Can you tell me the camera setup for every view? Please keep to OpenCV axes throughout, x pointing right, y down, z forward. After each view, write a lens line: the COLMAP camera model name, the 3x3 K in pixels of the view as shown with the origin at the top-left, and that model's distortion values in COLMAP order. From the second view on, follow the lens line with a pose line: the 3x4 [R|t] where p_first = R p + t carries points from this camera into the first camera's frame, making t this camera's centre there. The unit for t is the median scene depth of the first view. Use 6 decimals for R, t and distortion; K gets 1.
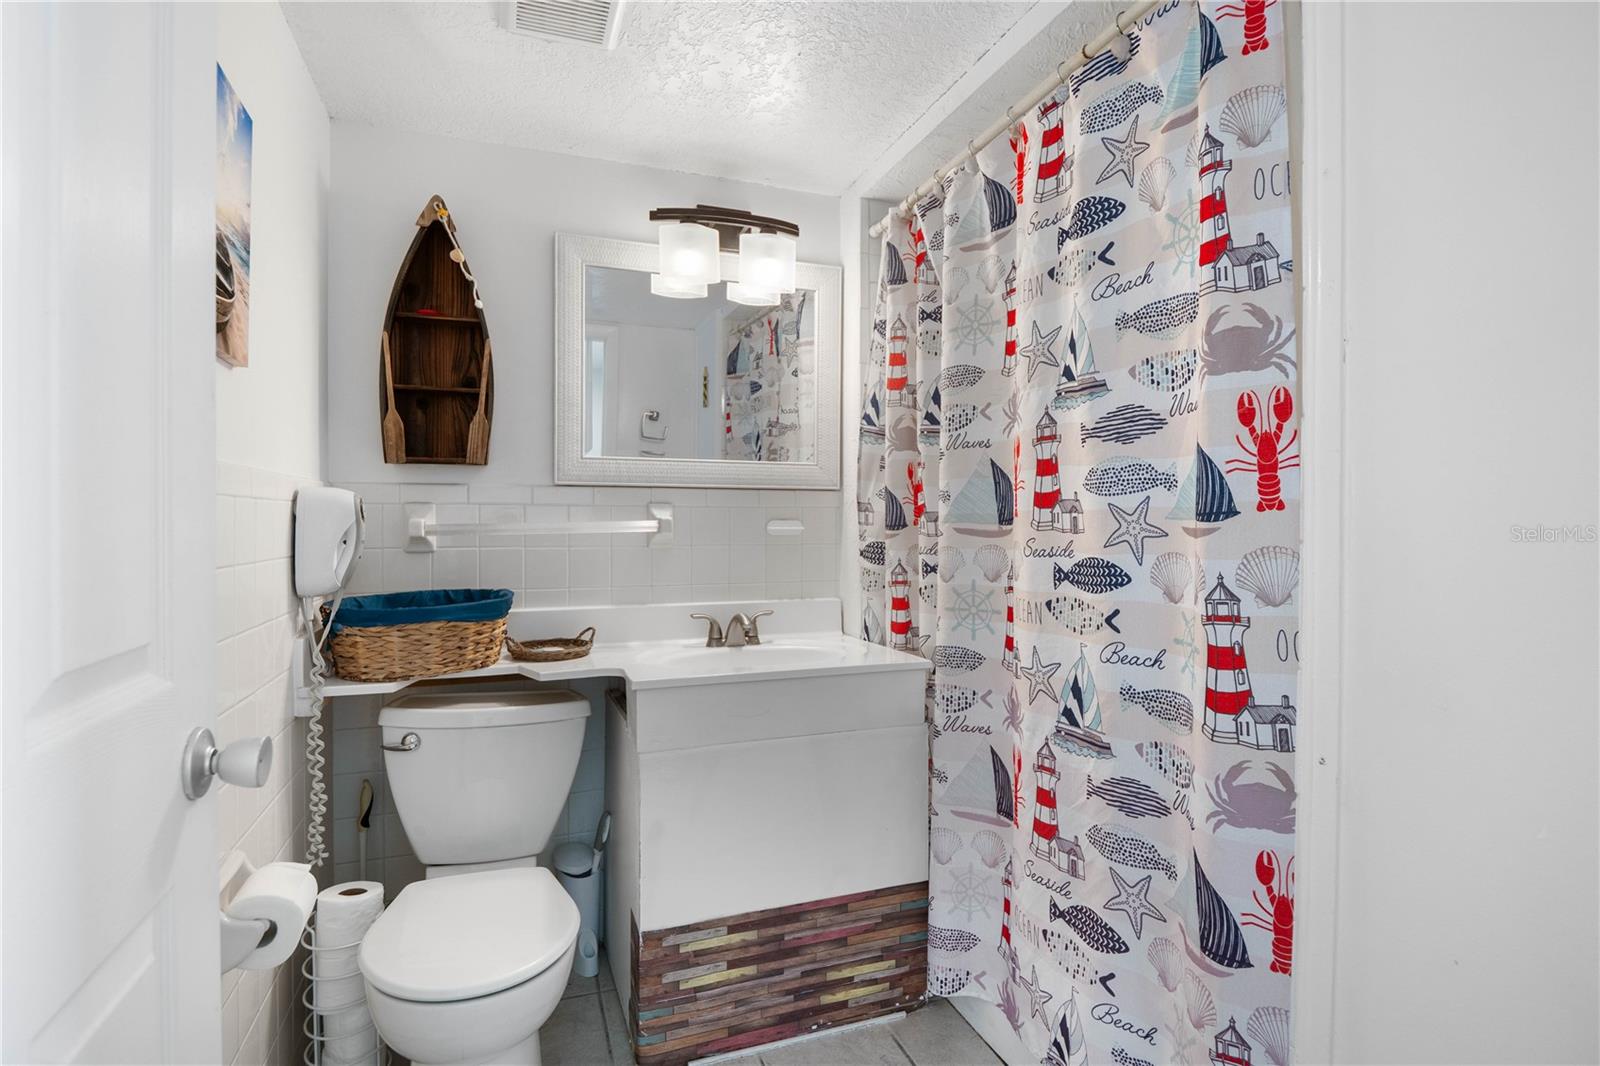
lens RADIAL K [[809.5, 0, 800.0], [0, 809.5, 533.0], [0, 0, 1]] dist [0.028135, -0.000203]
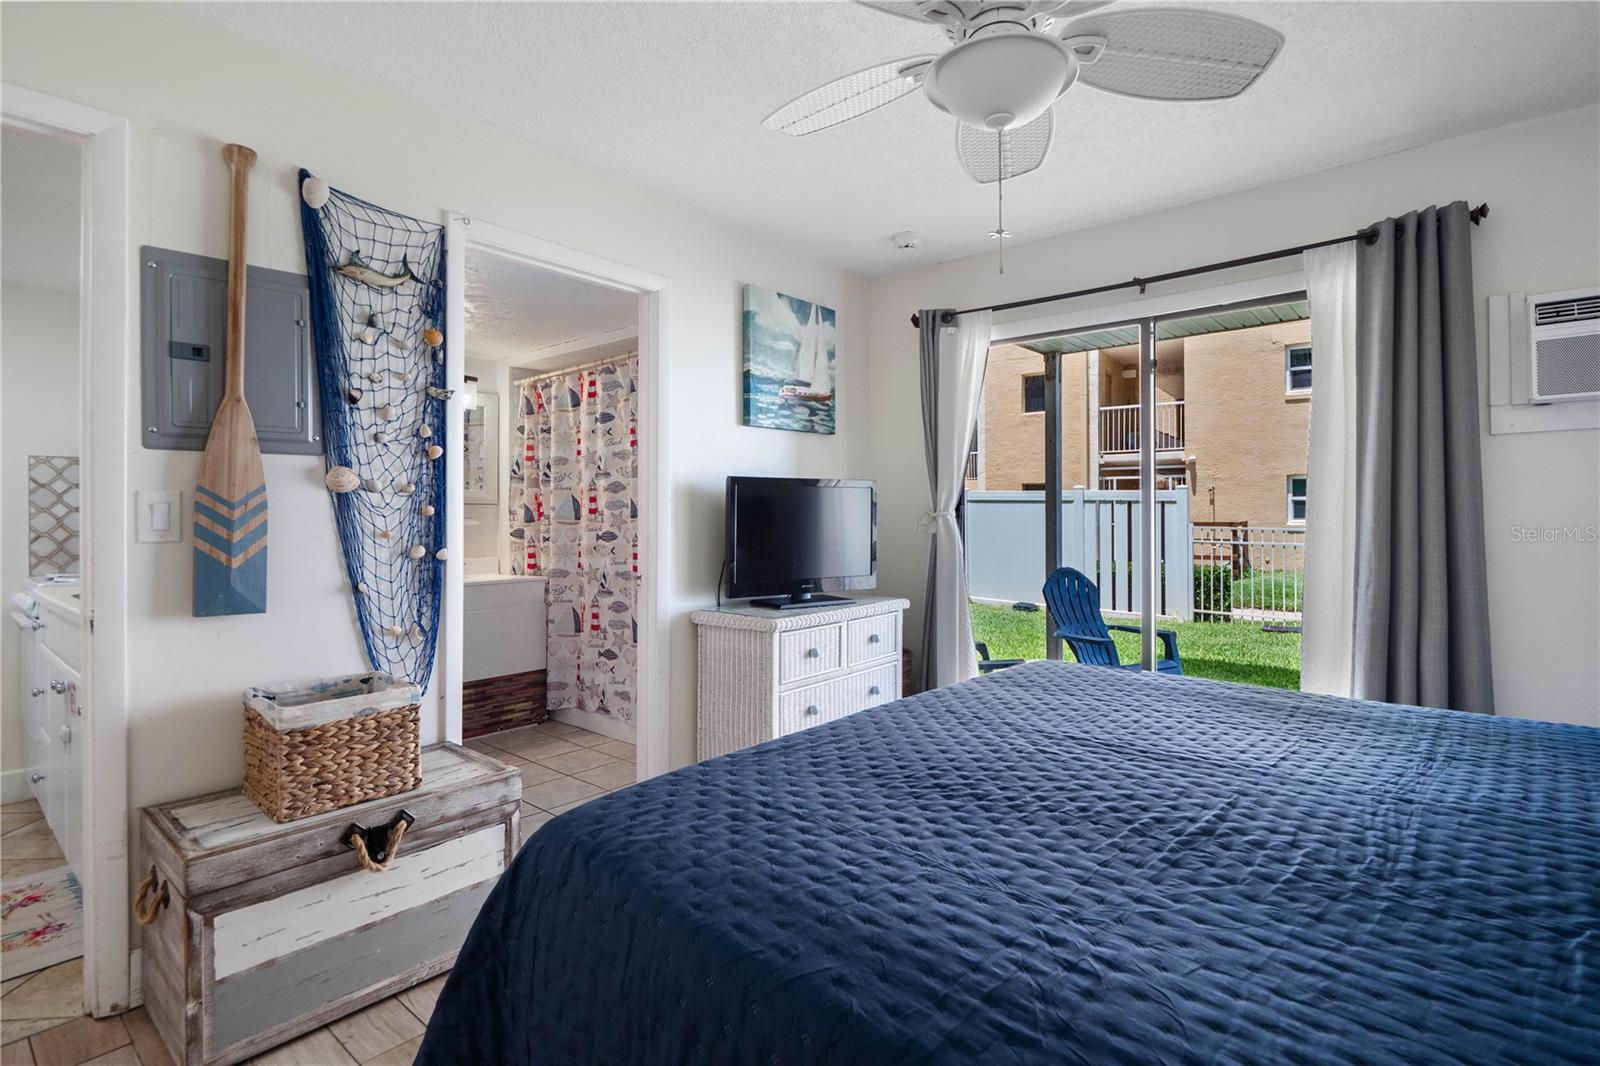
lens RADIAL K [[784.2, 0, 805.3], [0, 784.2, 509.3], [0, 0, 1]] dist [-0.000760, -0.007974]
pose [[0.869105, -0.000683, 0.494628, -0.340513], [0.013686, 0.999649, -0.022668, 0.021491], [-0.494439, 0.026470, 0.868809, -1.477422]]
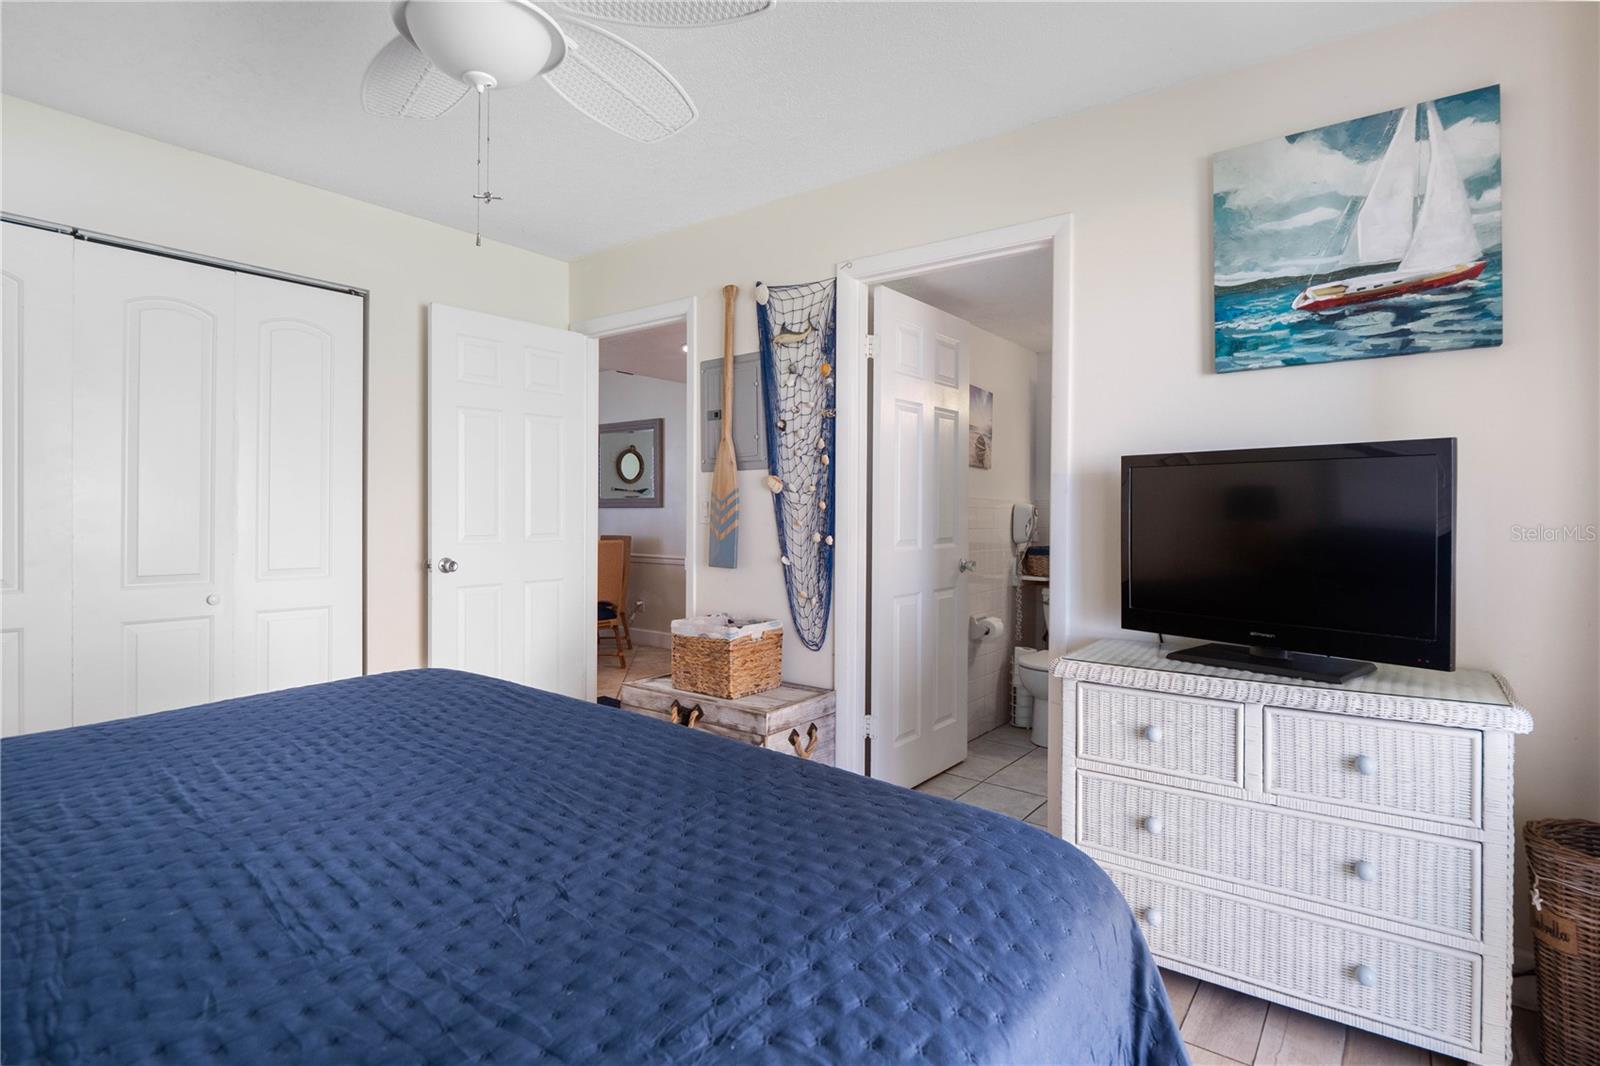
lens RADIAL K [[784.4, 0, 797.7], [0, 784.4, 514.2], [0, 0, 1]] dist [-0.000225, -0.006912]
pose [[0.536332, 0.004461, -0.843996, 1.155462], [-0.020658, 0.999756, -0.007843, 0.018168], [0.843755, 0.021641, 0.536293, -0.974877]]
